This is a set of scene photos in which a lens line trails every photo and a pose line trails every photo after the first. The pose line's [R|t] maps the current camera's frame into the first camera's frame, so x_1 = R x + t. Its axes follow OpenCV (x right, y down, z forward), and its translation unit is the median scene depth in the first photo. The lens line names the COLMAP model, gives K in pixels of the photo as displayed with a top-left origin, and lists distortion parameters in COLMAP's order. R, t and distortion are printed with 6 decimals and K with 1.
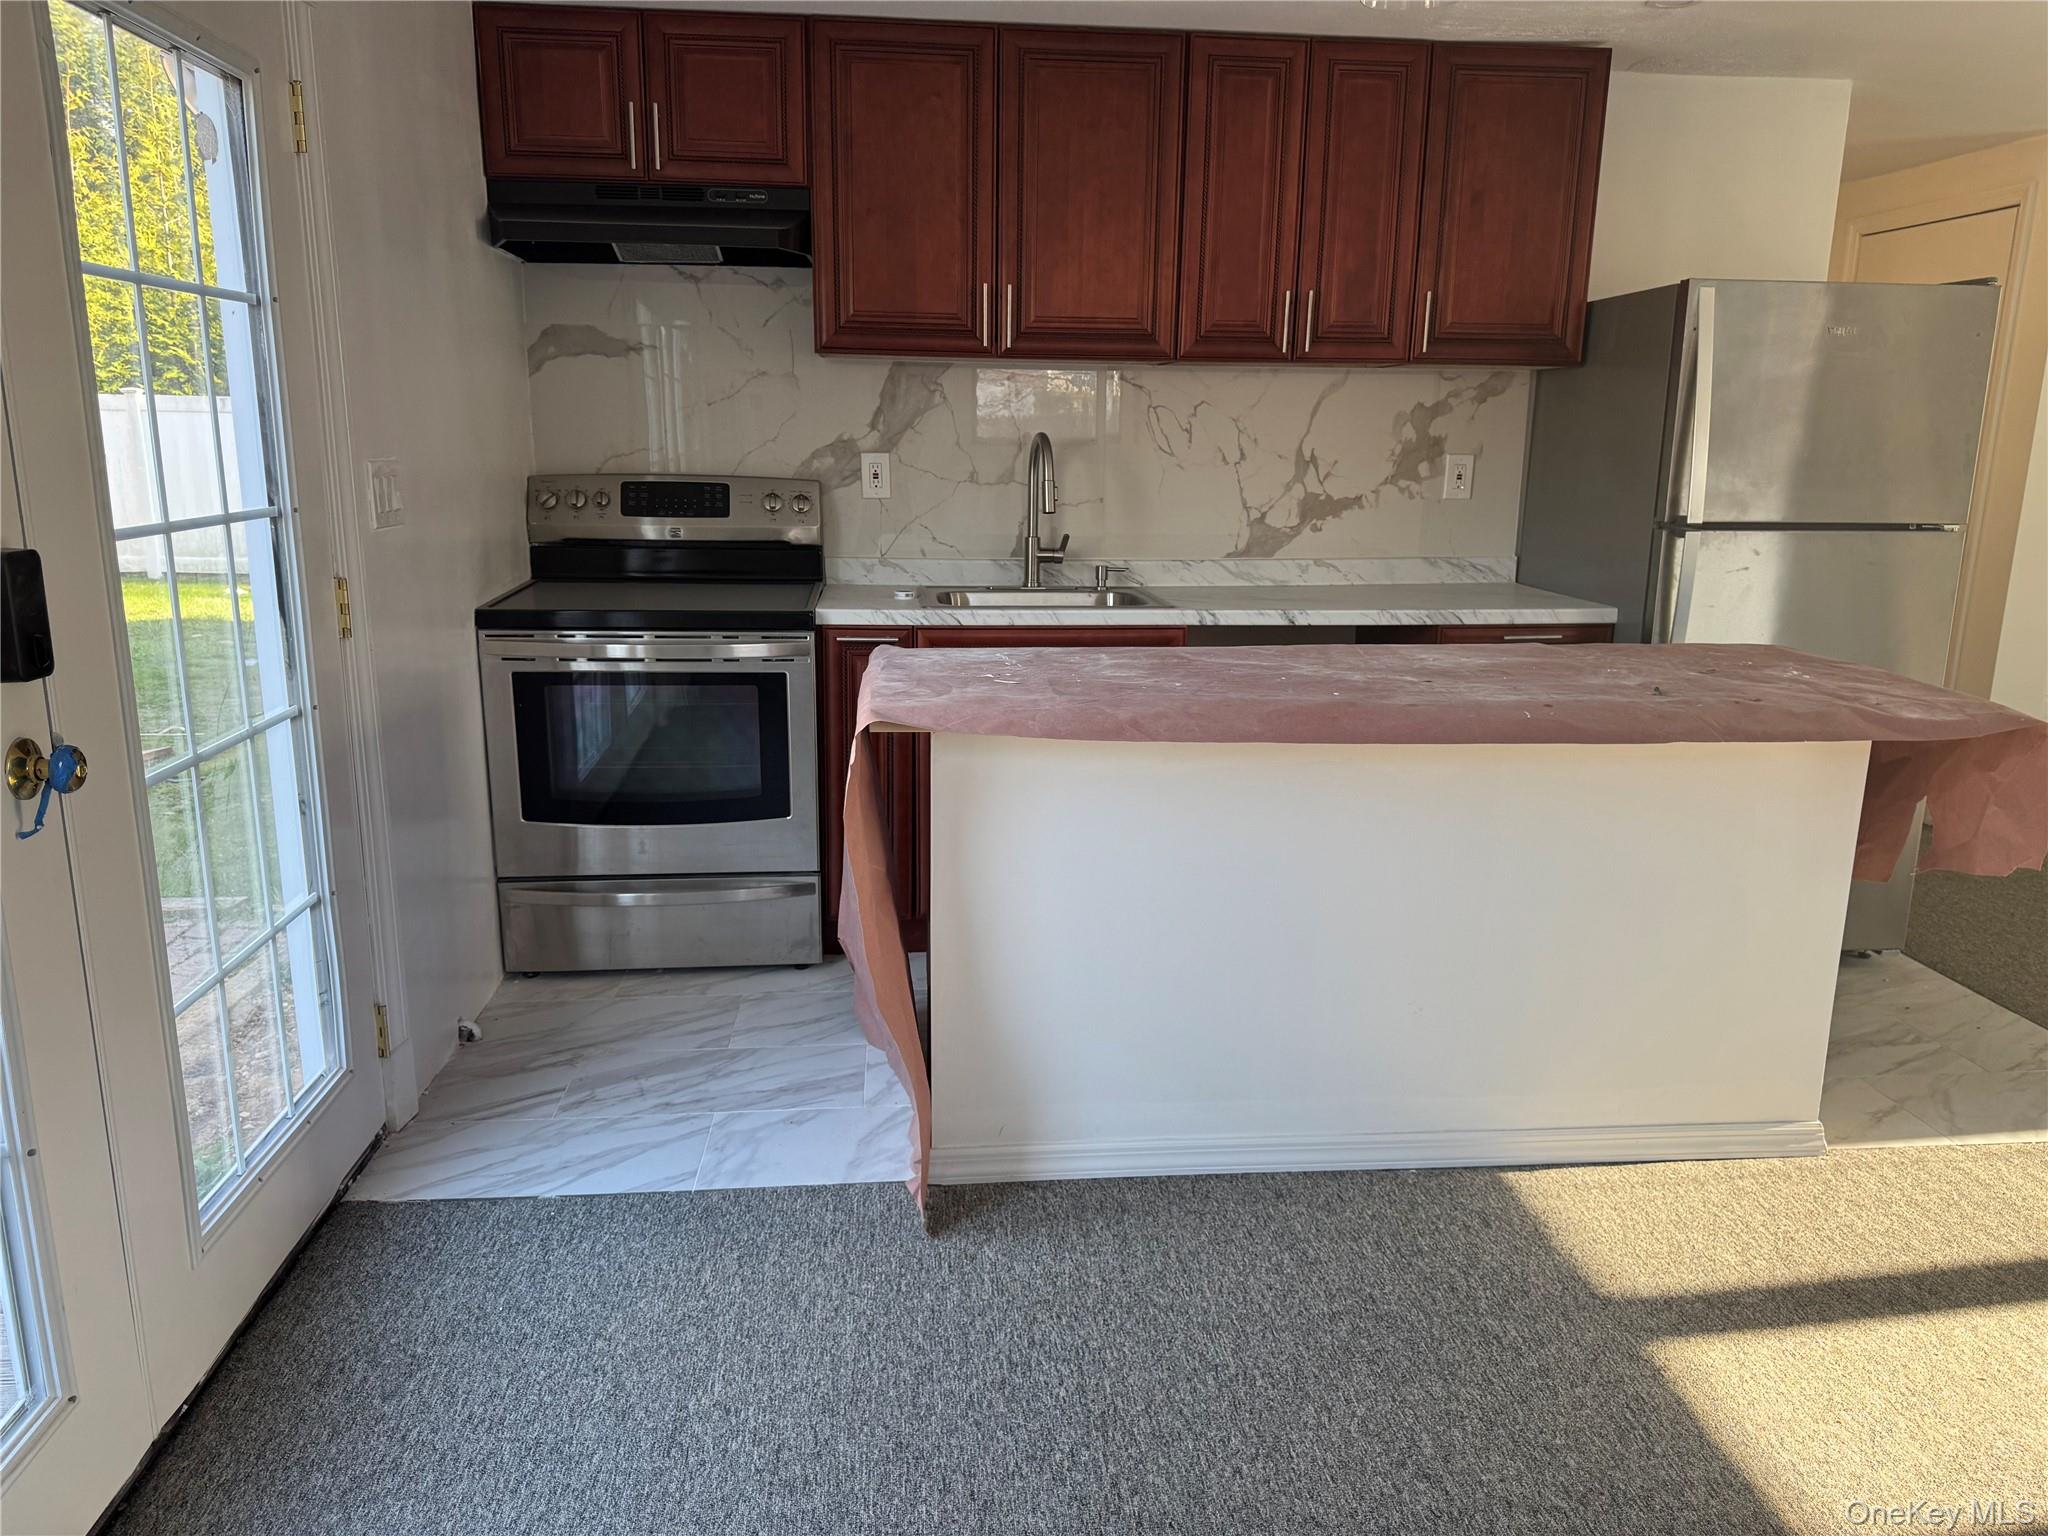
lens RADIAL K [[1445.6, 0, 1028.0], [0, 1445.6, 764.1], [0, 0, 1]] dist [0.146419, -0.237461]
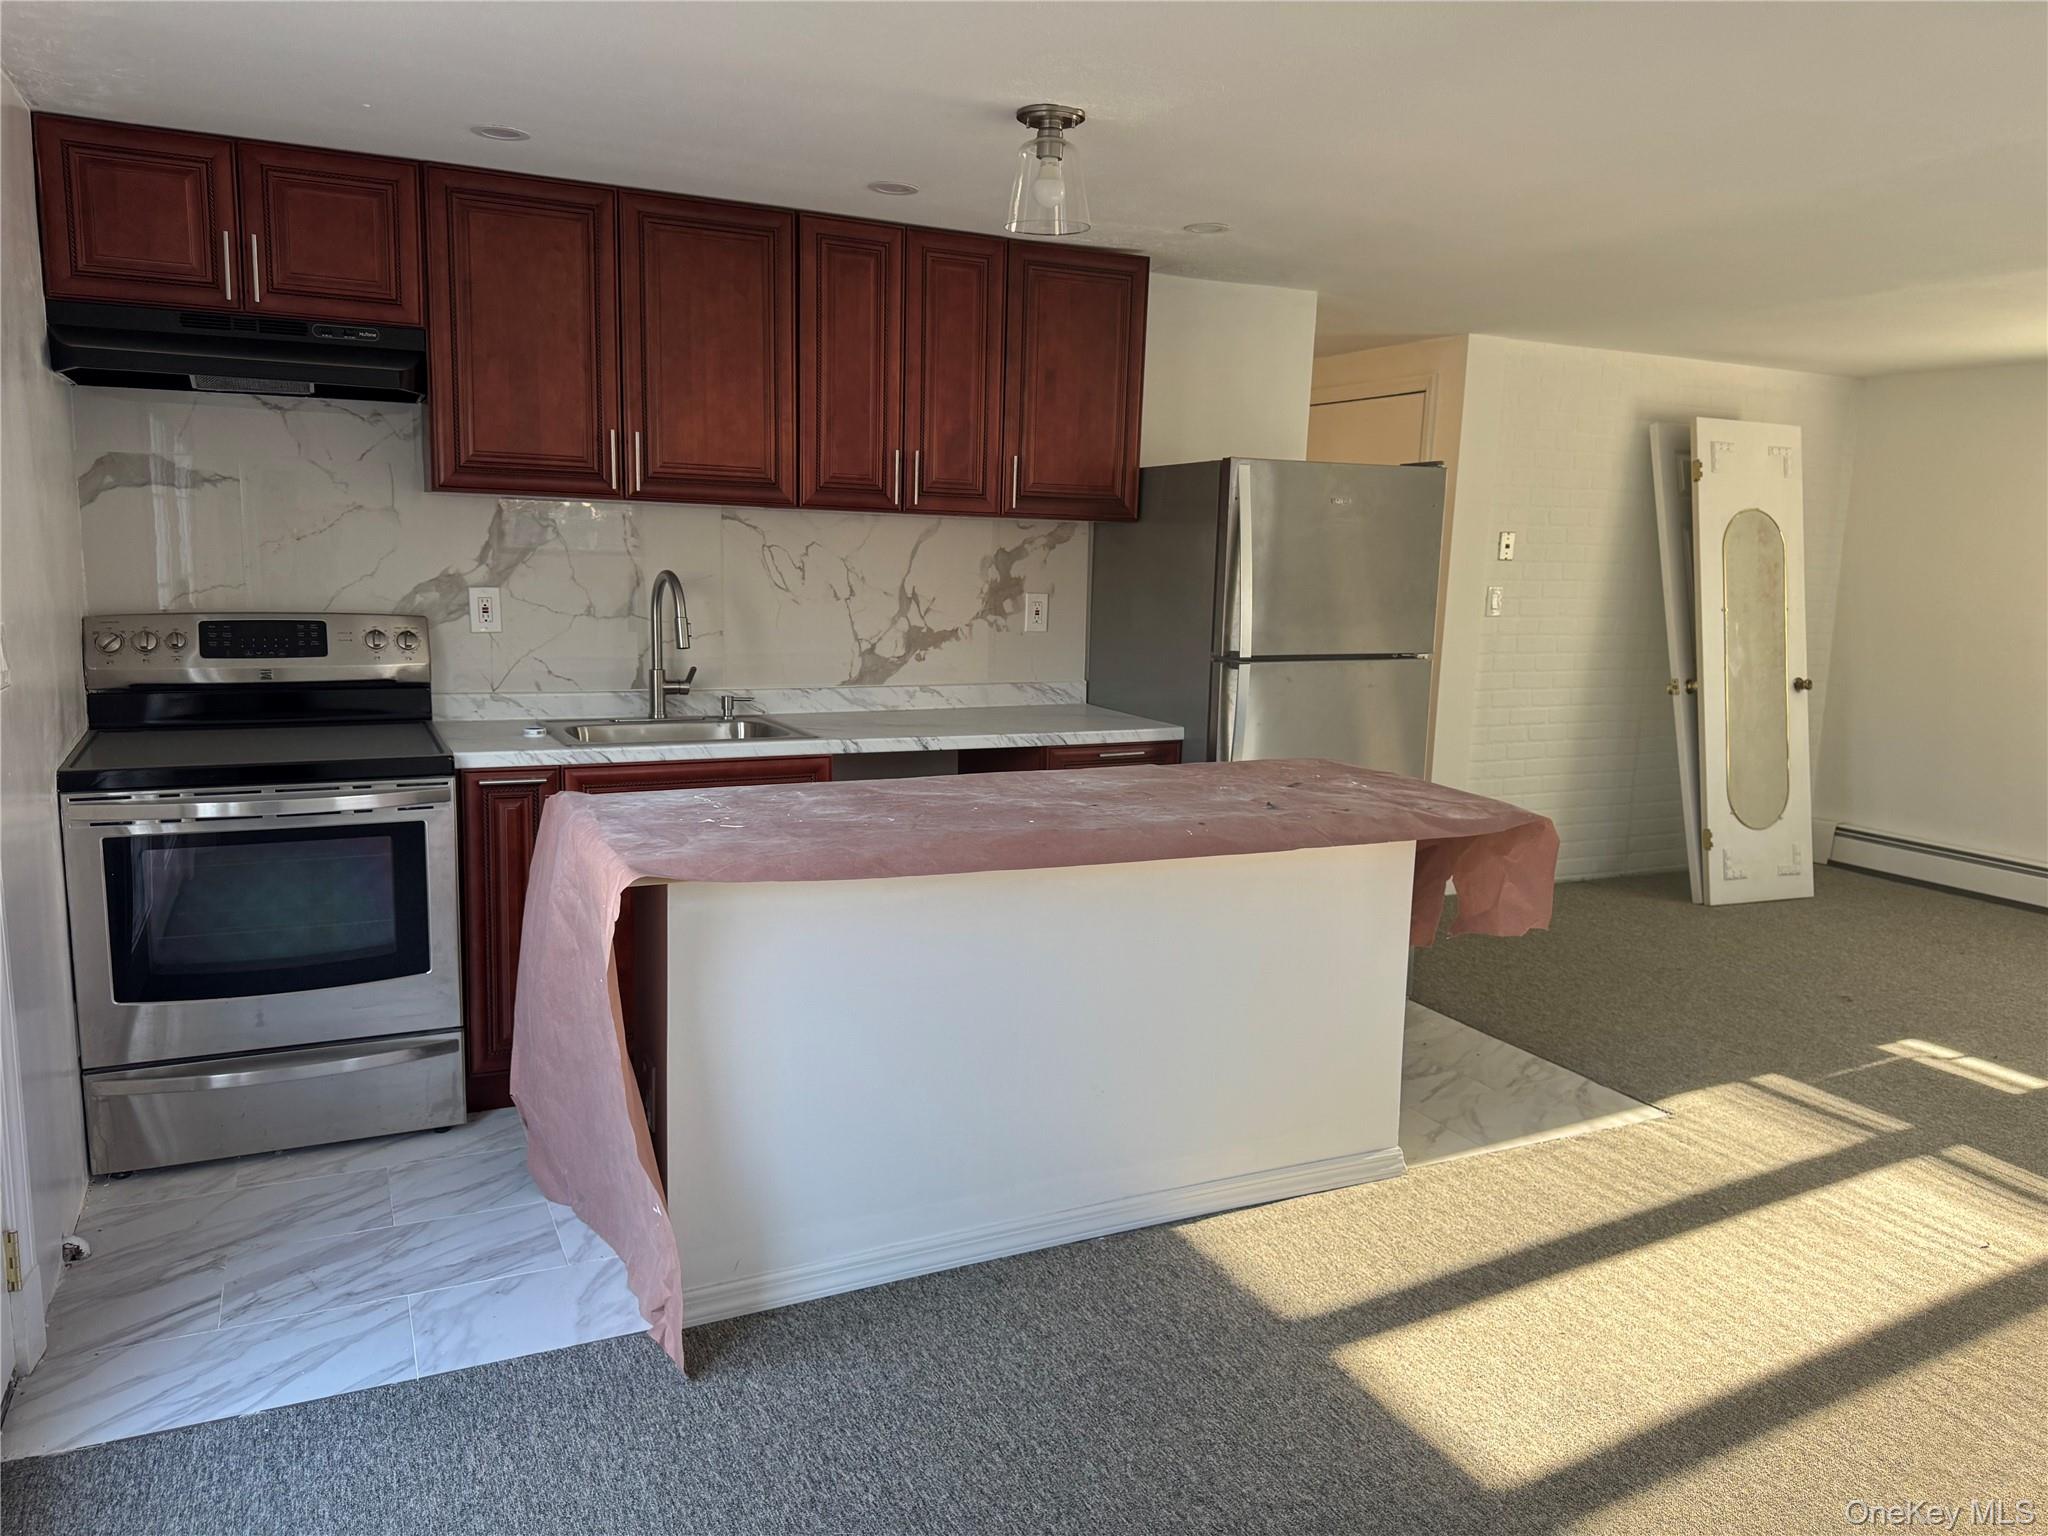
lens RADIAL K [[1441.3, 0, 1024.2], [0, 1441.3, 772.5], [0, 0, 1]] dist [0.142490, -0.245265]
pose [[0.936041, -0.042847, 0.349272, -0.129348], [0.063472, 0.996837, -0.047816, -0.022828], [-0.346119, 0.066927, 0.935800, -0.038966]]
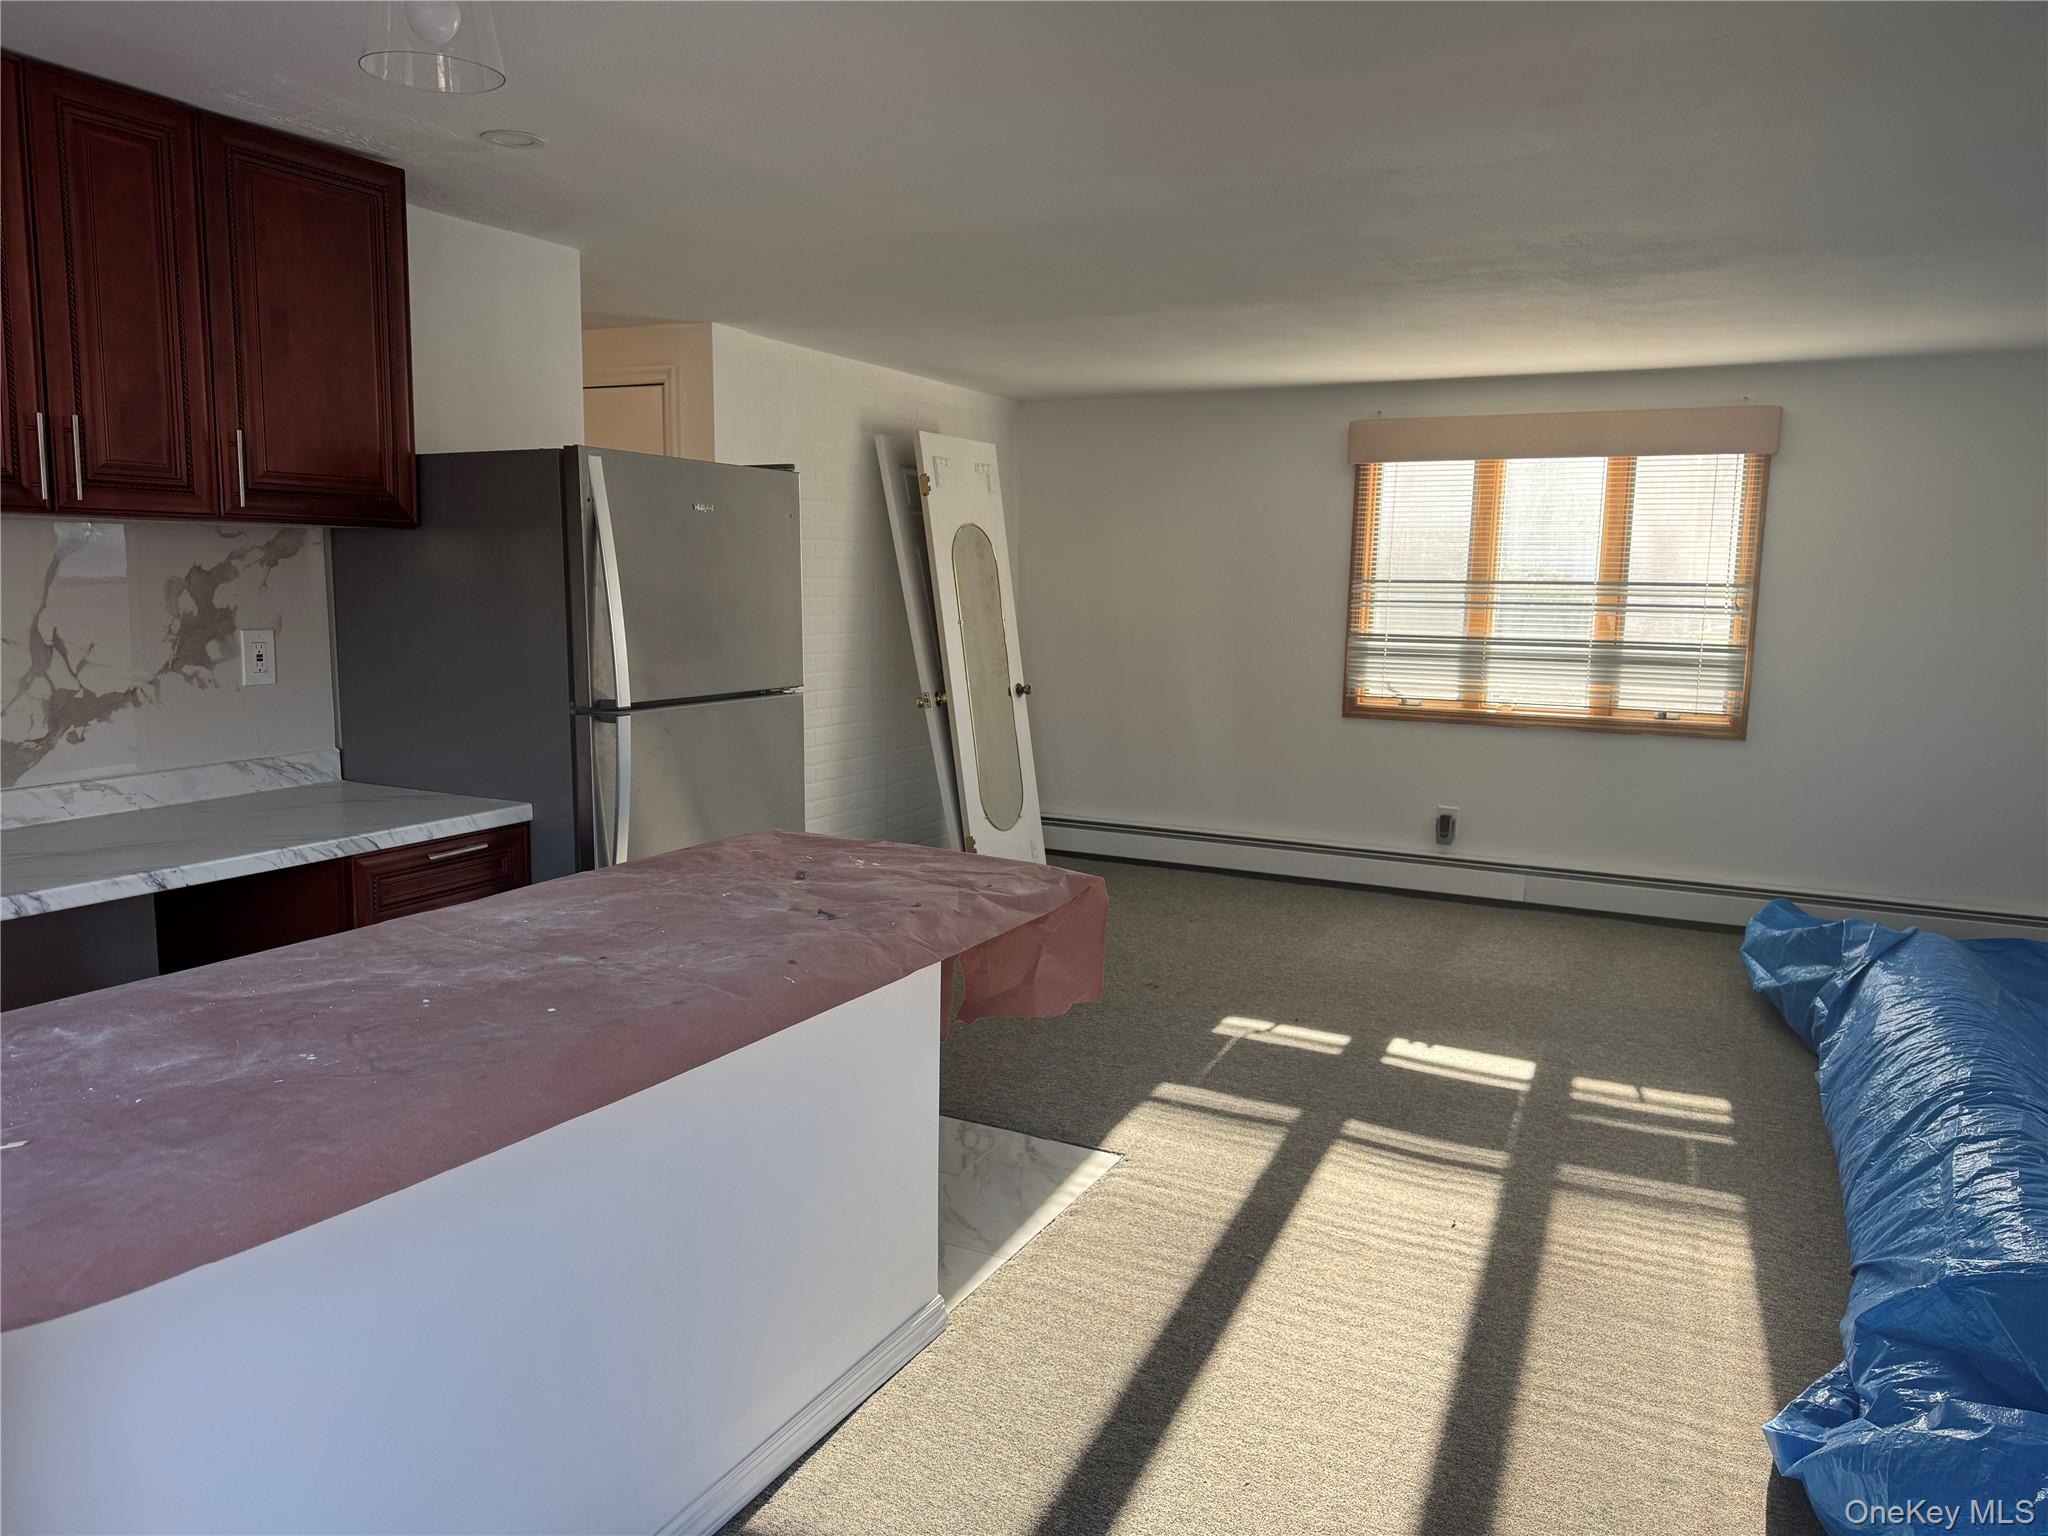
lens RADIAL K [[1442.9, 0, 1028.6], [0, 1442.9, 774.7], [0, 0, 1]] dist [0.052638, -0.059920]
pose [[0.538982, -0.121737, 0.833474, -0.166210], [0.178335, 0.983562, 0.028336, -0.096801], [-0.823222, 0.133365, 0.551832, 0.279342]]
